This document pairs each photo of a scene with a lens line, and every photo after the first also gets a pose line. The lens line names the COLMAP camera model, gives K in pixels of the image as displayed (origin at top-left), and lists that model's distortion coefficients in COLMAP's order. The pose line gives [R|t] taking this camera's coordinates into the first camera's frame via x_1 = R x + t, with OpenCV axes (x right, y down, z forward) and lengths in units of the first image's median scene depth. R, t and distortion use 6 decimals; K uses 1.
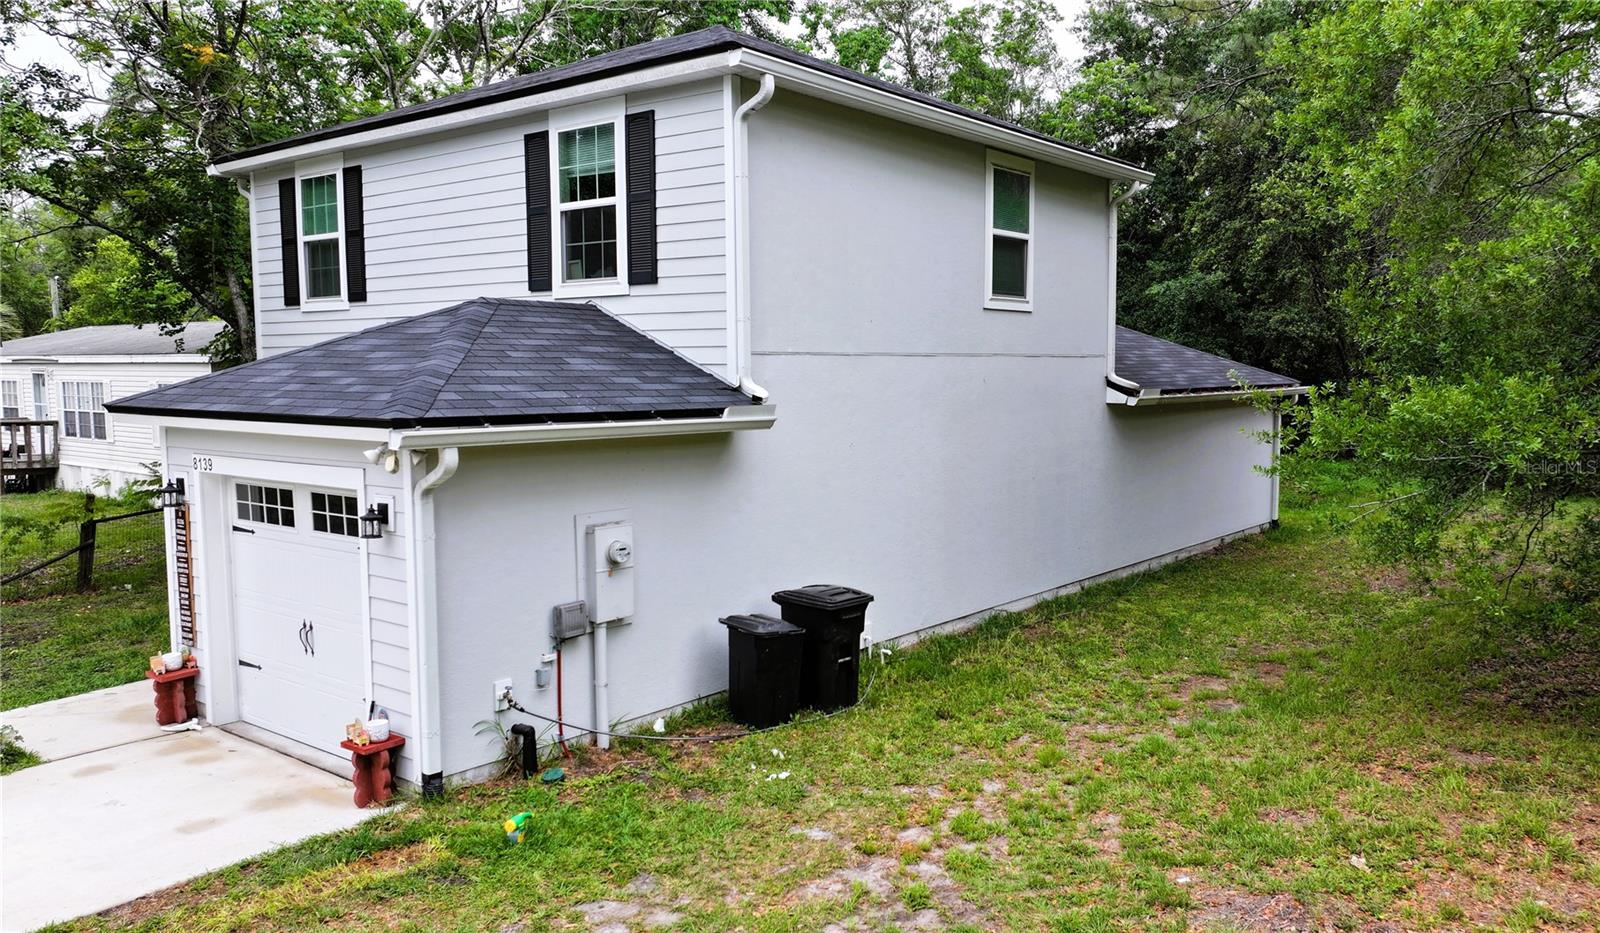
lens RADIAL K [[1196.9, 0, 861.8], [0, 1196.9, 474.4], [0, 0, 1]] dist [0.005916, -0.002616]
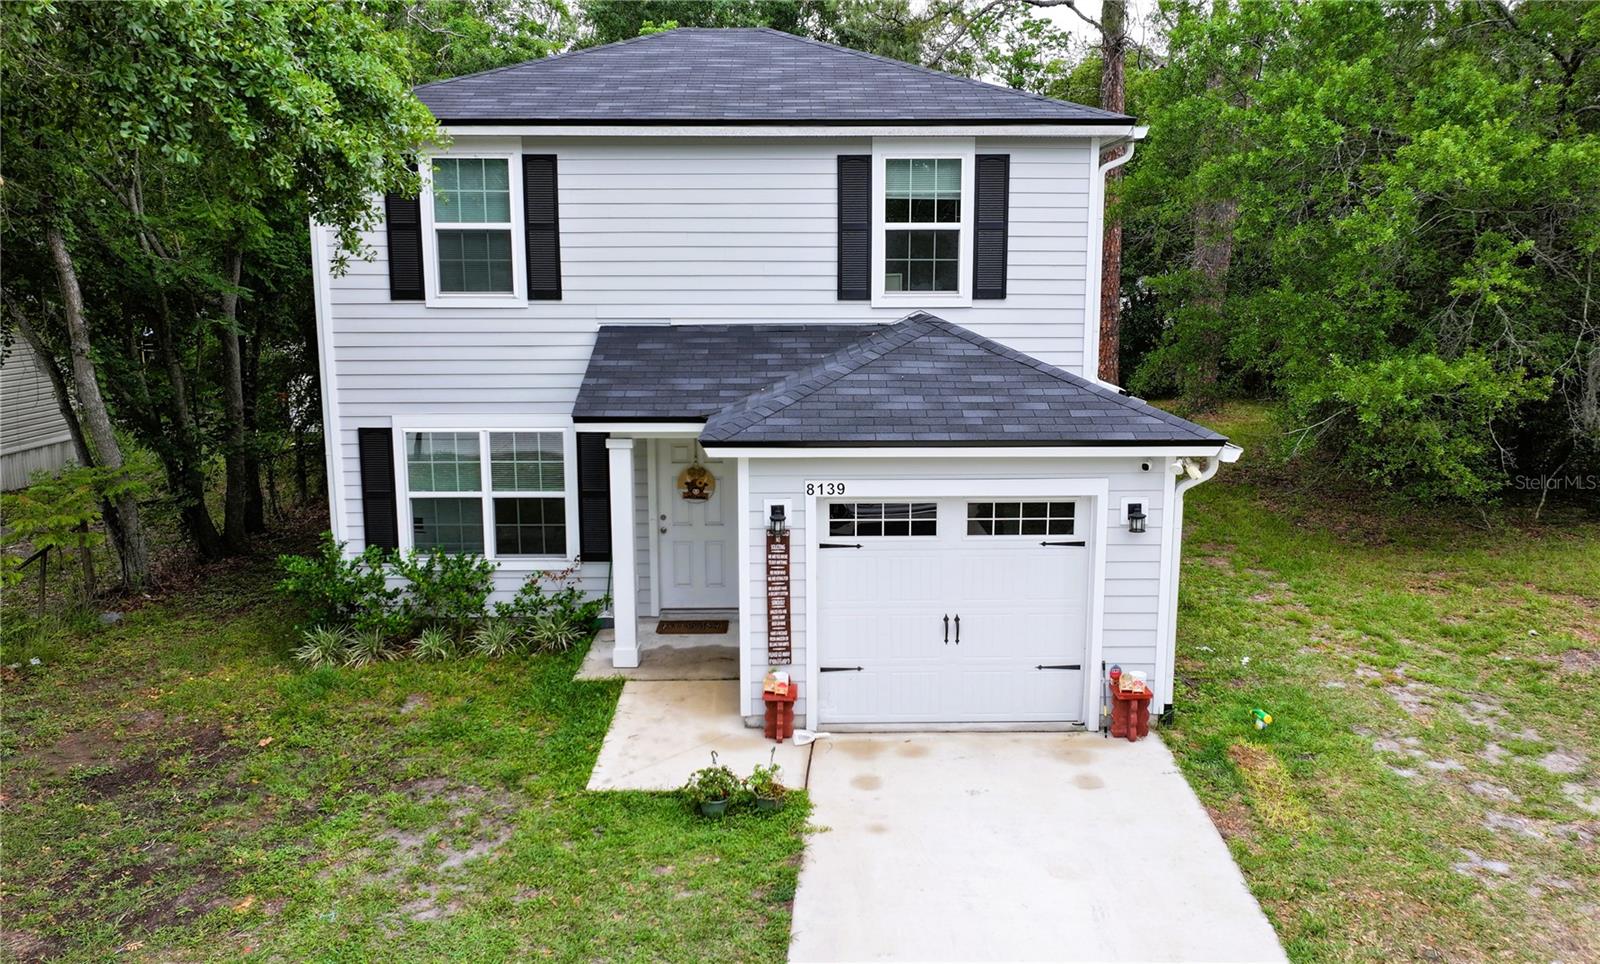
lens RADIAL K [[1197.8, 0, 814.4], [0, 1197.8, 476.2], [0, 0, 1]] dist [0.005544, 0.000964]
pose [[0.784662, -0.104189, 0.611106, -1.083426], [0.056356, 0.993682, 0.097054, -0.110598], [-0.617357, -0.041716, 0.785576, 0.162959]]
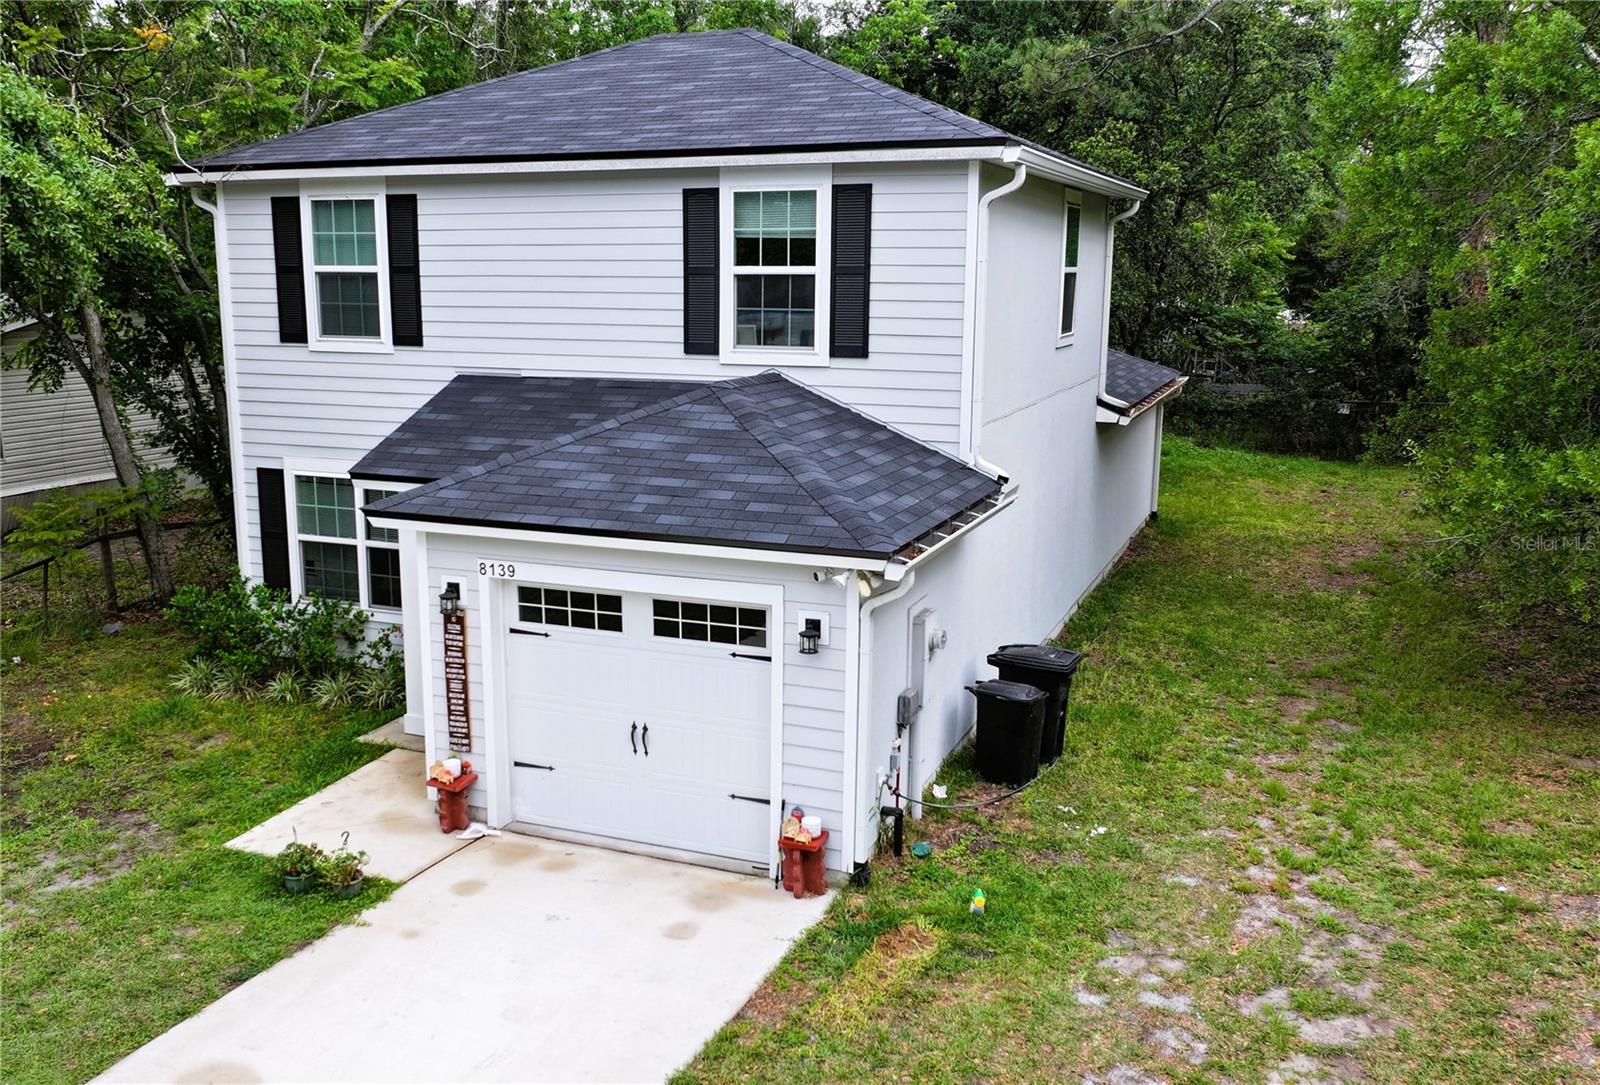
lens RADIAL K [[1439.8, 0, 724.0], [0, 1439.8, 562.7], [0, 0, 1]] dist [0.002538, 0.009044]
pose [[0.969741, -0.047852, 0.239399, -0.587930], [0.020477, 0.993090, 0.115555, -0.131533], [-0.243274, -0.107156, 0.964020, -0.154299]]
